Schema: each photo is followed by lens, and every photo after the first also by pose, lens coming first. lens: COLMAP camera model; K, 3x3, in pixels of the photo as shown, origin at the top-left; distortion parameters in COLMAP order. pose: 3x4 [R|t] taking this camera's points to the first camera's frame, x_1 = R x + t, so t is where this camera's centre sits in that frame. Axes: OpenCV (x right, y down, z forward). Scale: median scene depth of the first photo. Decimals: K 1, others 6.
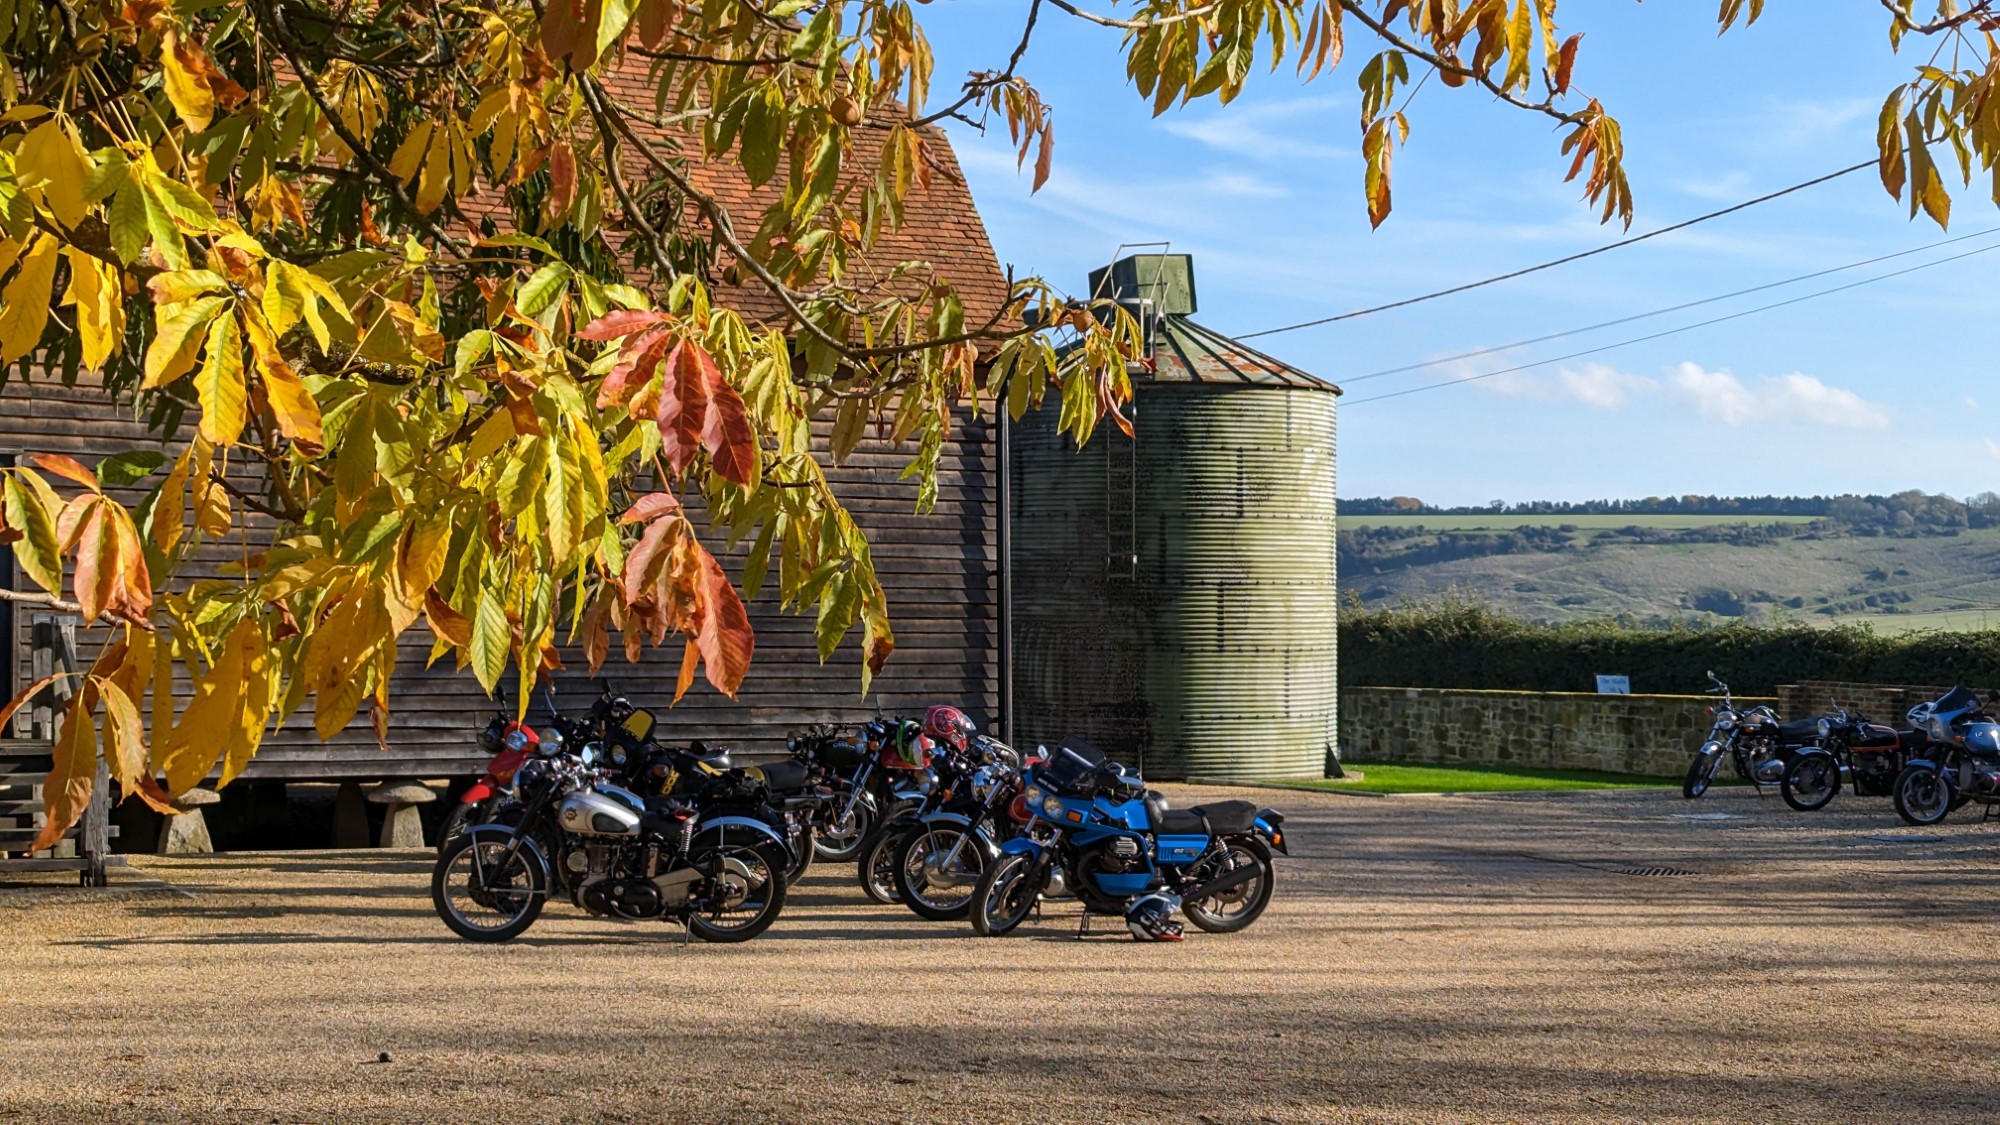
lens RADIAL K [[2530.2, 0, 1000.0], [0, 2530.2, 562.5], [0, 0, 1]] dist [0.134896, -0.012243]
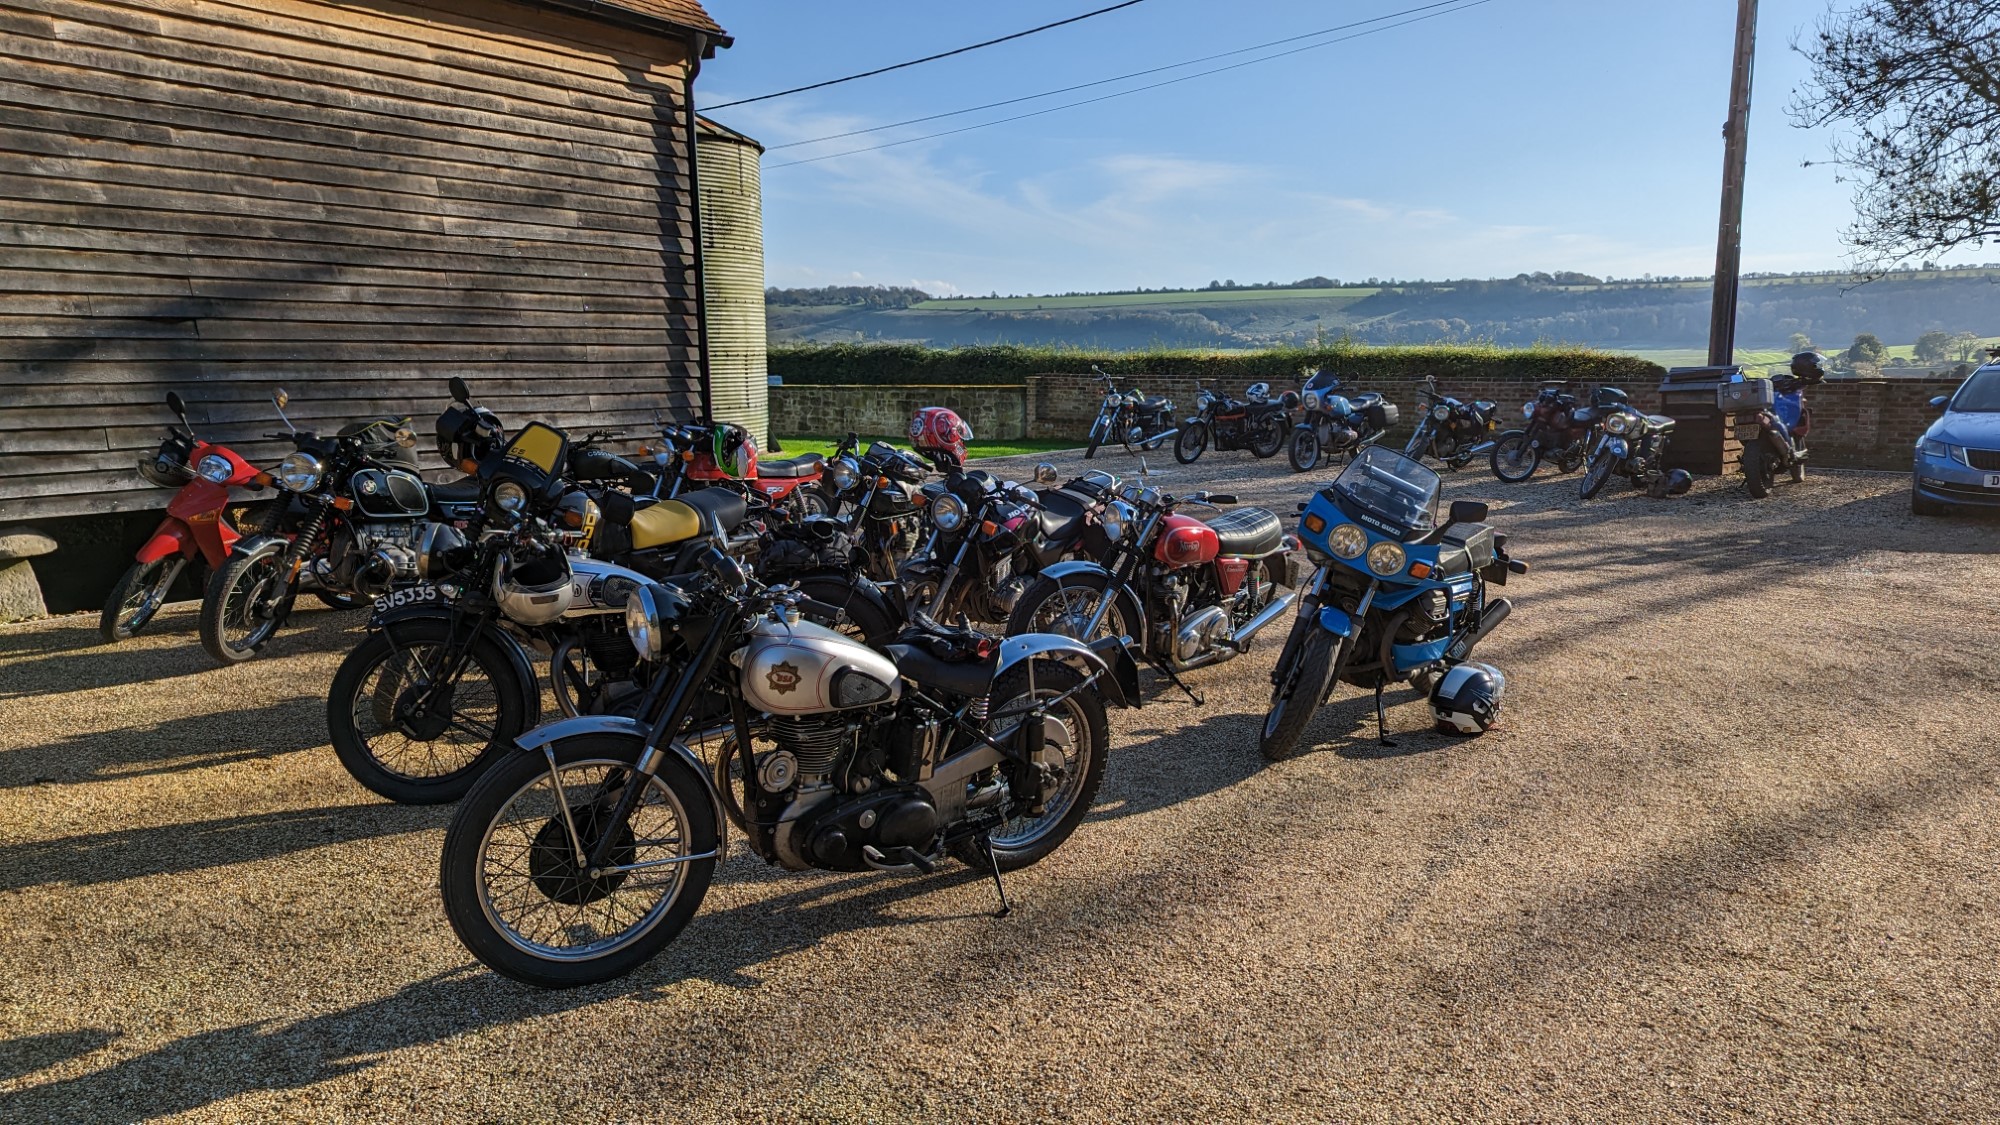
lens RADIAL K [[1370.4, 0, 1000.0], [0, 1370.4, 562.5], [0, 0, 1]] dist [0.027081, -0.004839]
pose [[0.886481, -0.078387, 0.456077, -0.163454], [-0.003550, 0.984369, 0.176085, 0.025237], [-0.462751, -0.157715, 0.872346, 0.524832]]
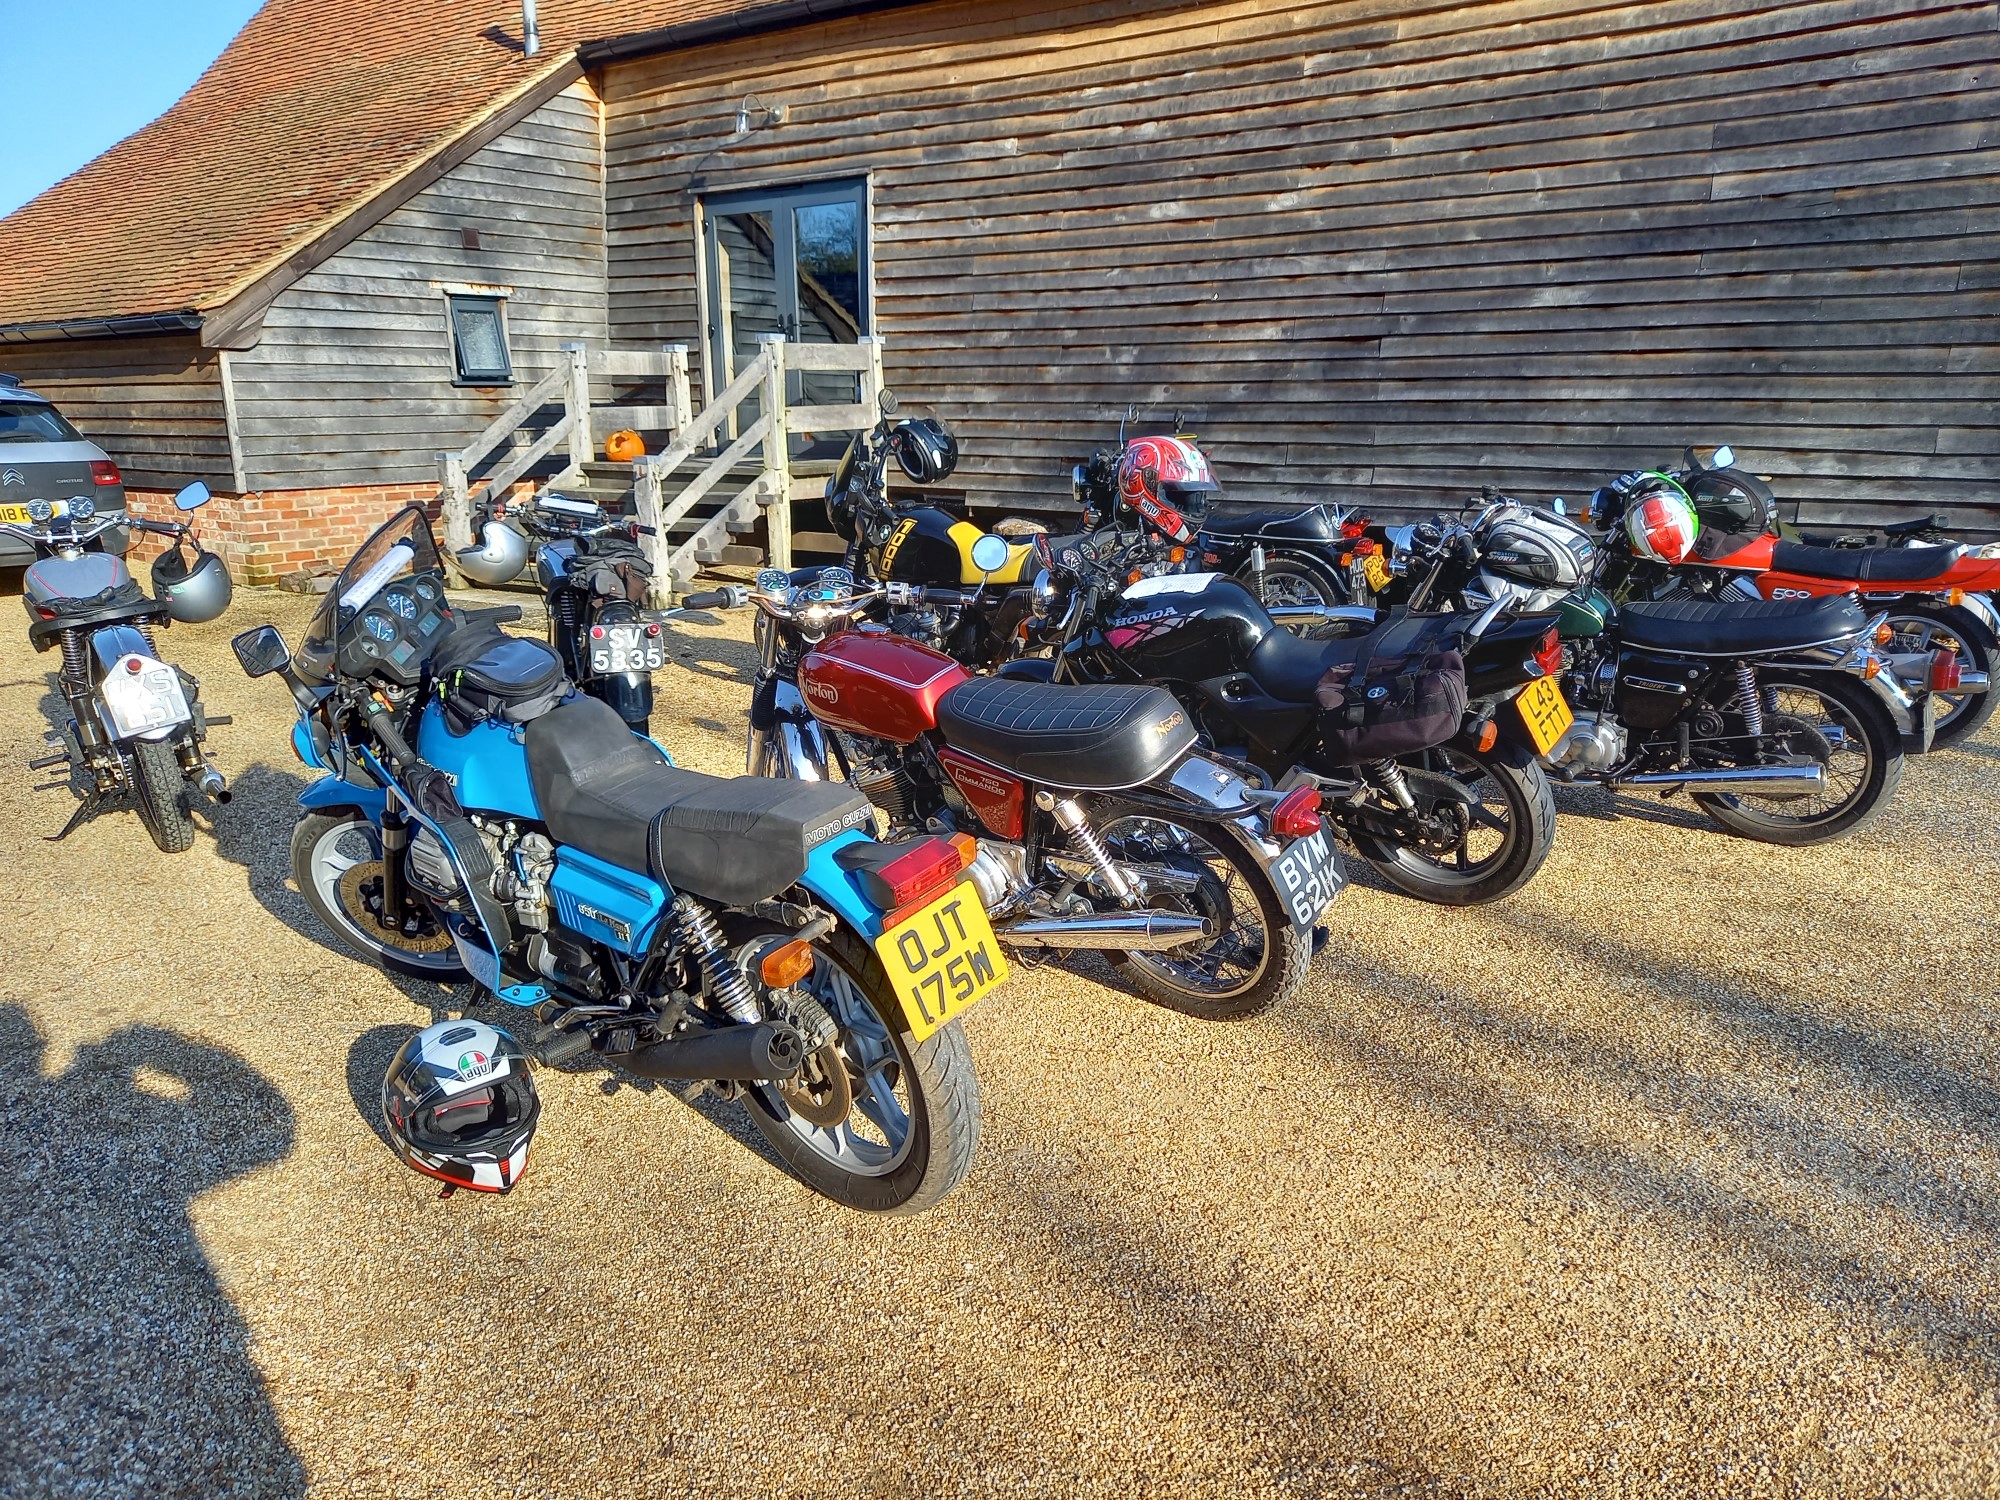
lens RADIAL K [[1488.8, 0, 994.2], [0, 1488.8, 763.8], [0, 0, 1]] dist [0.047869, -0.039737]
pose [[0.454024, 0.203529, -0.867432, 0.186565], [0.035736, 0.968617, 0.245975, 0.036782], [0.890273, -0.142677, 0.432502, 0.699111]]
